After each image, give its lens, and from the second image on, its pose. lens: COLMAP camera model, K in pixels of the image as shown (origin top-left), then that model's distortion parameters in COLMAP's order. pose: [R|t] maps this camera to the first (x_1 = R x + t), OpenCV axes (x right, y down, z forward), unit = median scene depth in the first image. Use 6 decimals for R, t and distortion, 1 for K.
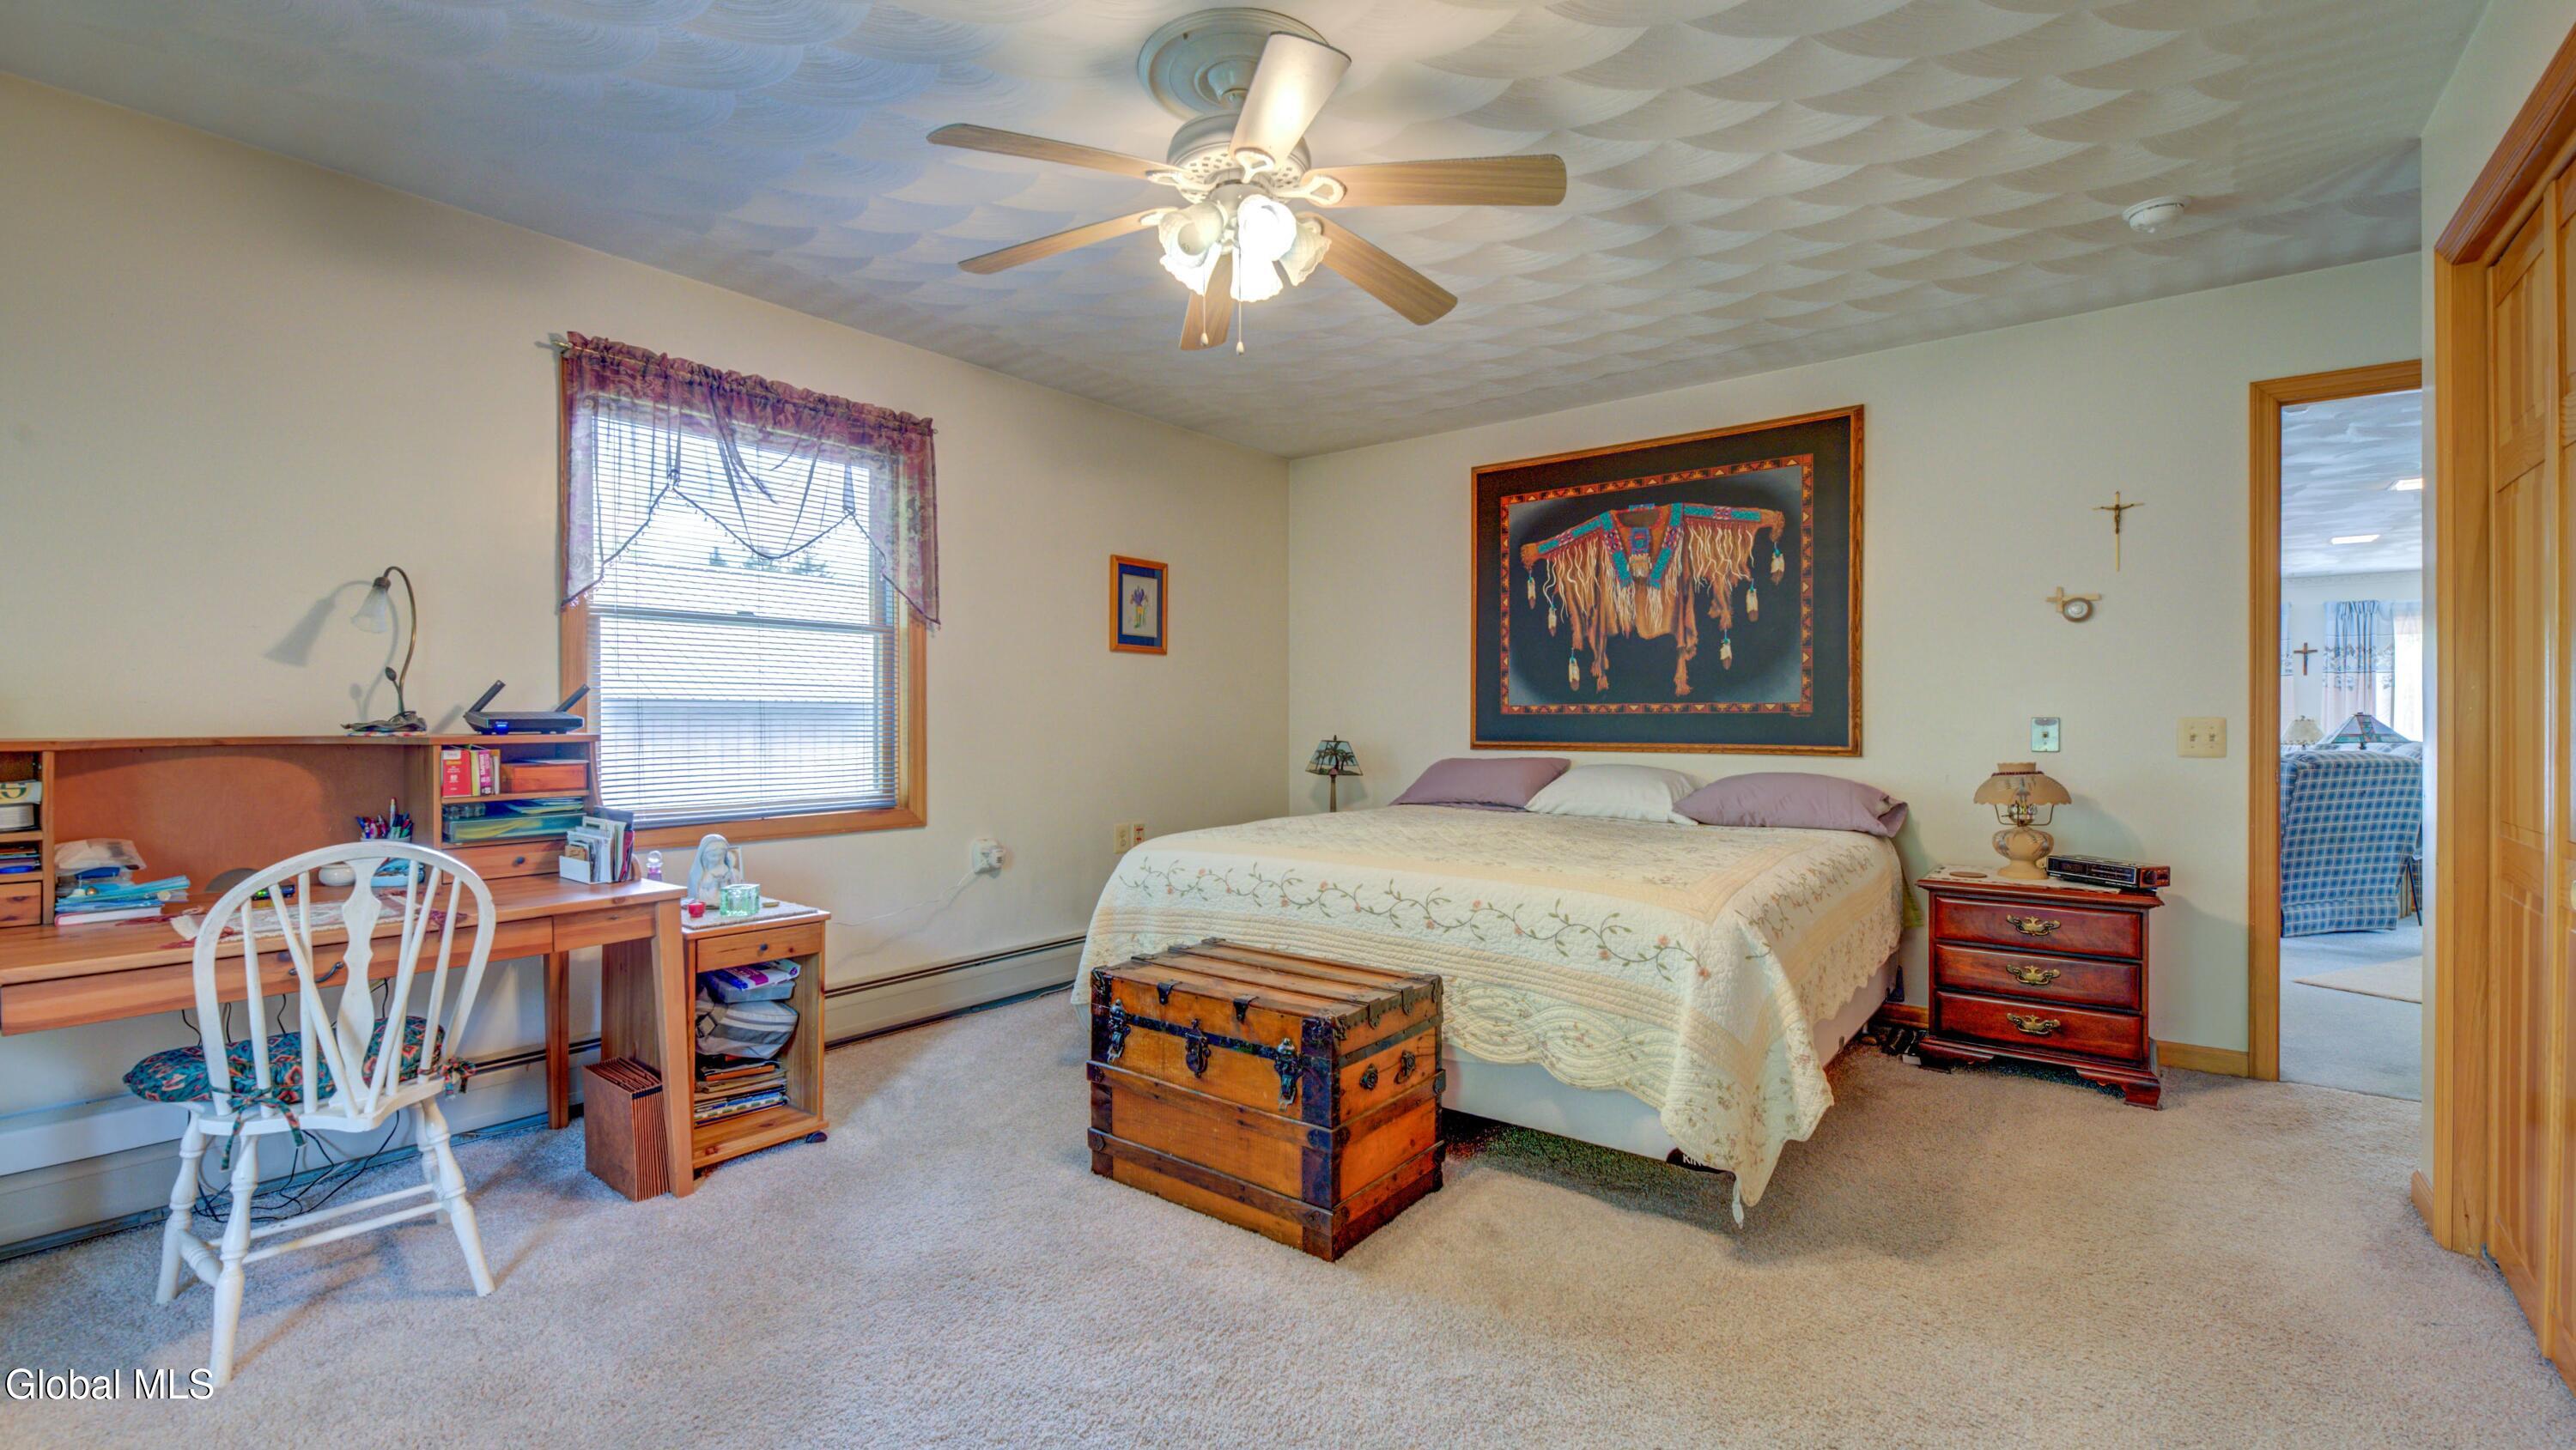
lens RADIAL K [[1042.4, 0, 1308.6], [0, 1042.4, 723.8], [0, 0, 1]] dist [-0.005529, -0.001747]
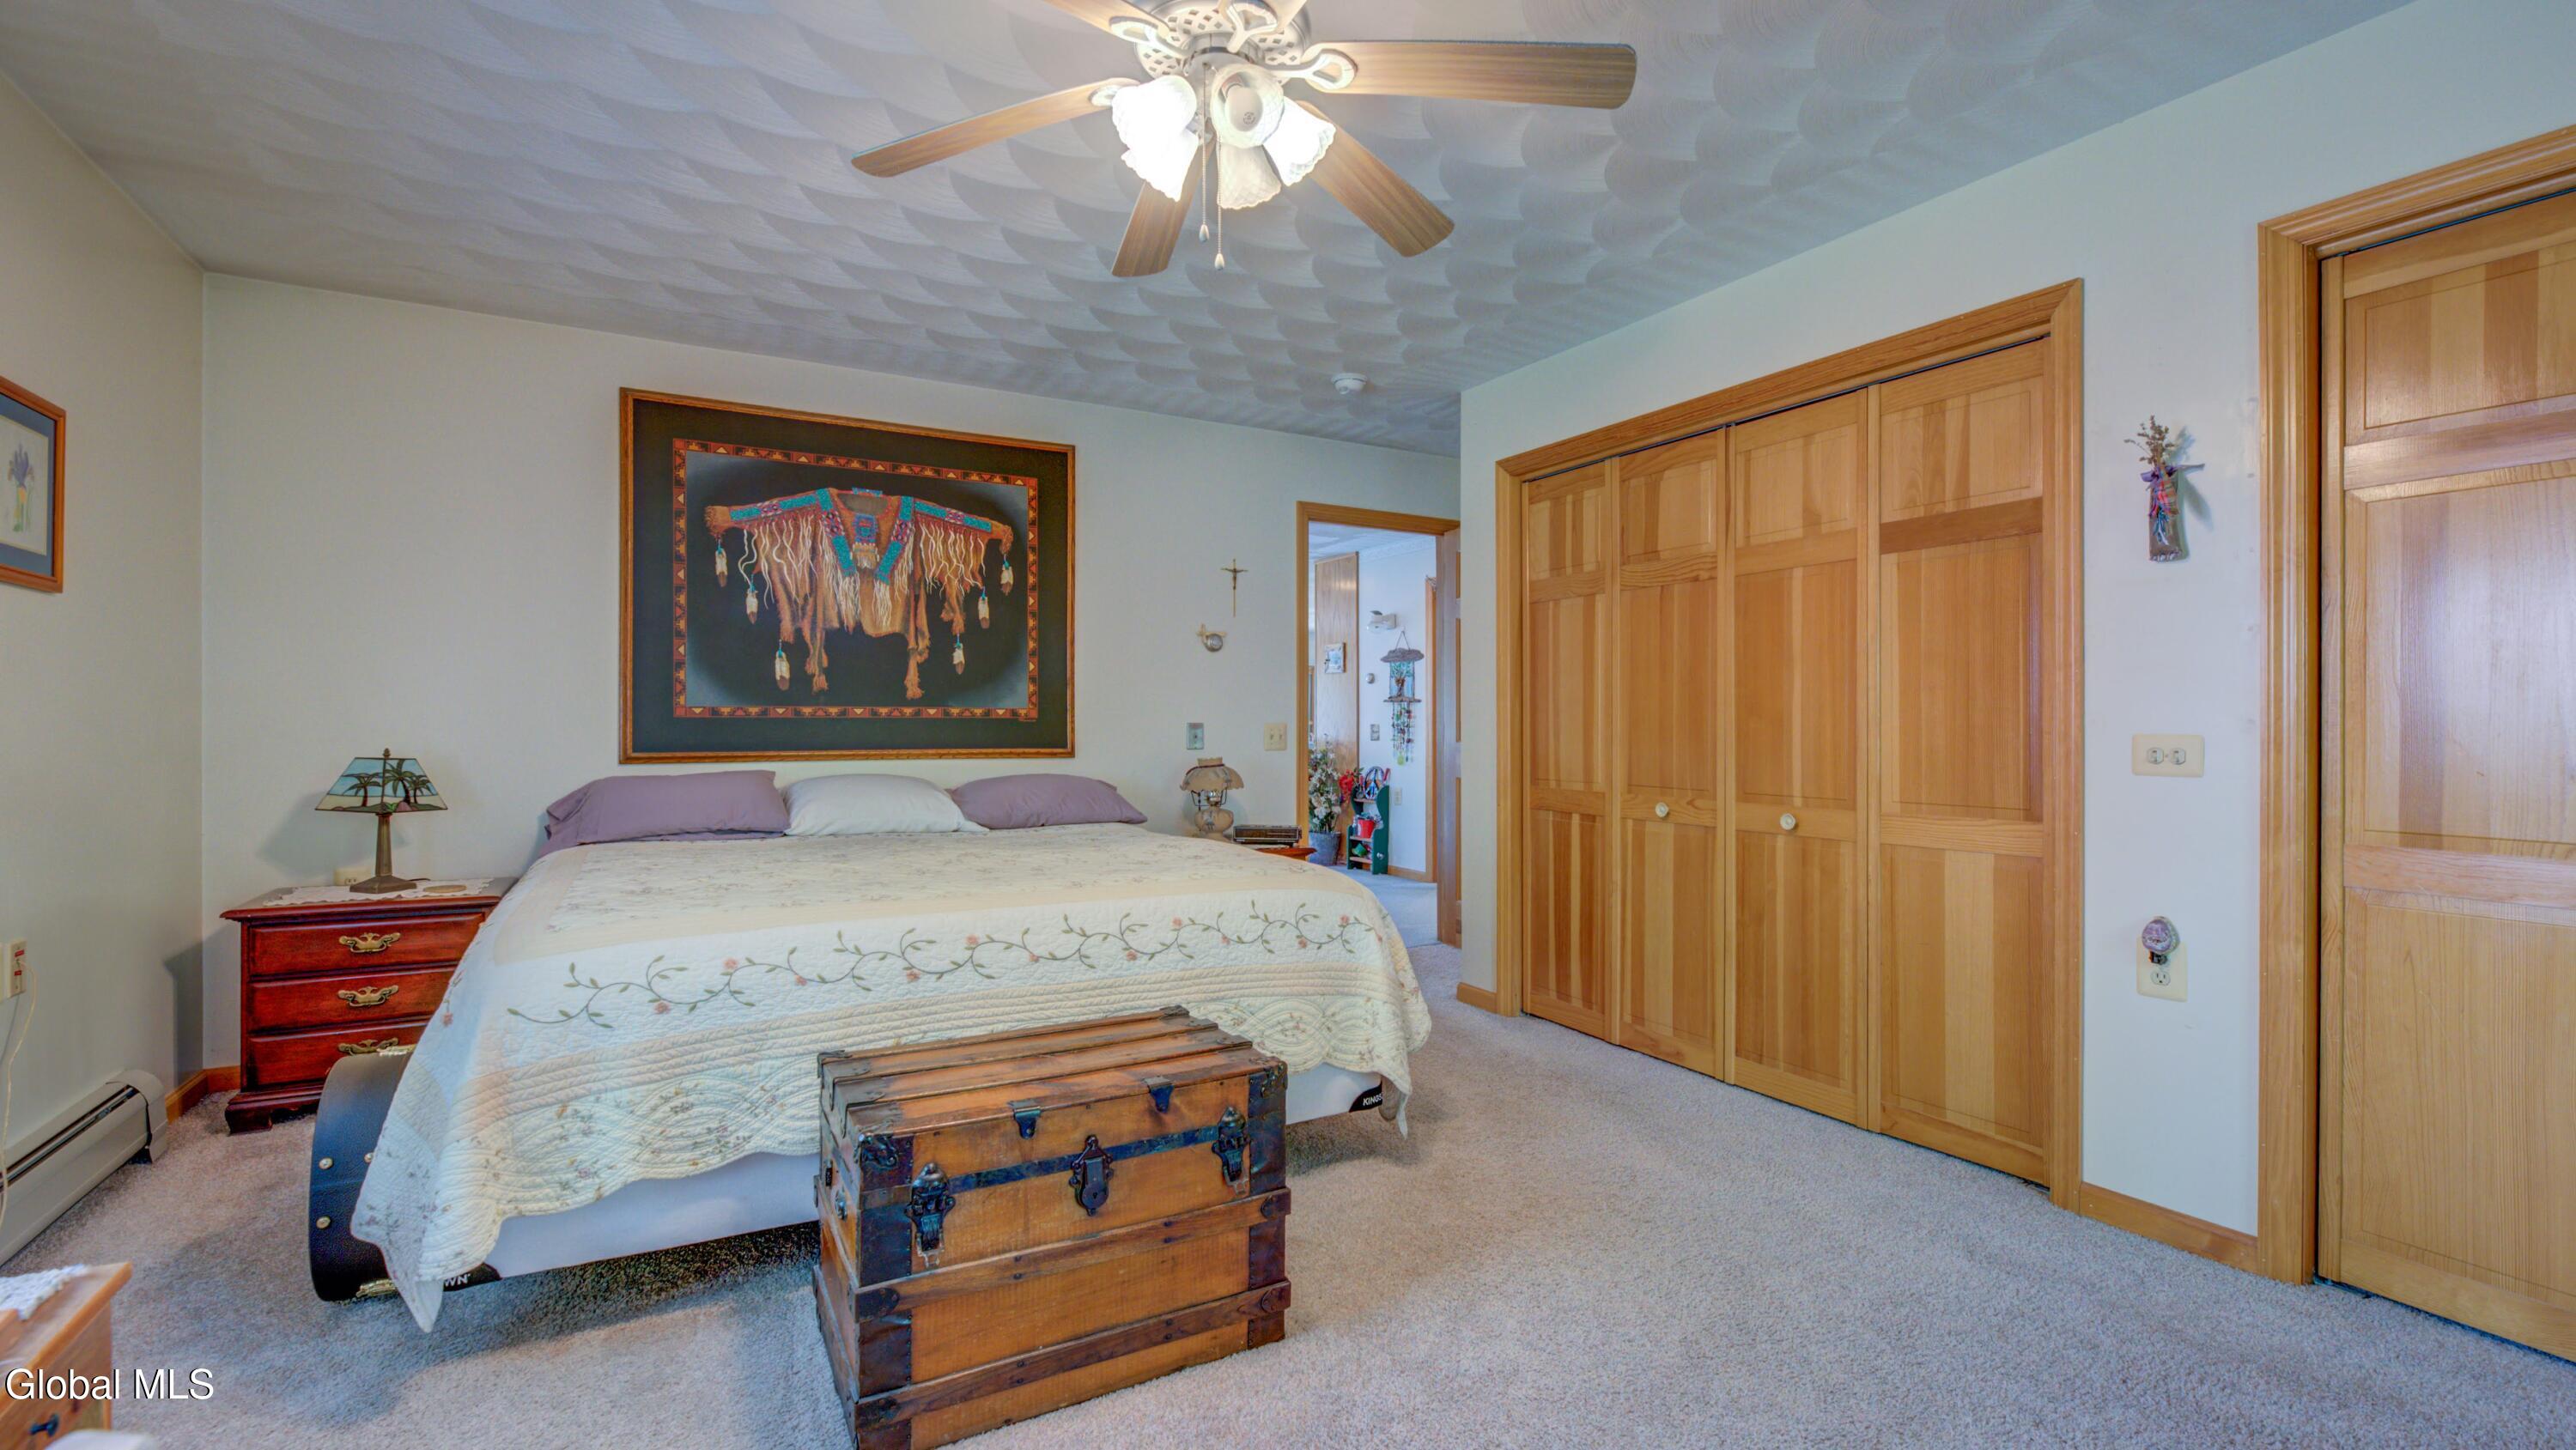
lens RADIAL K [[1042.4, 0, 1284.4], [0, 1042.4, 721.7], [0, 0, 1]] dist [-0.005529, -0.001747]
pose [[0.423612, 0.002748, 0.905840, -0.383617], [0.002240, 0.999989, -0.004081, -0.001868], [-0.905841, 0.003758, 0.423601, 0.305438]]
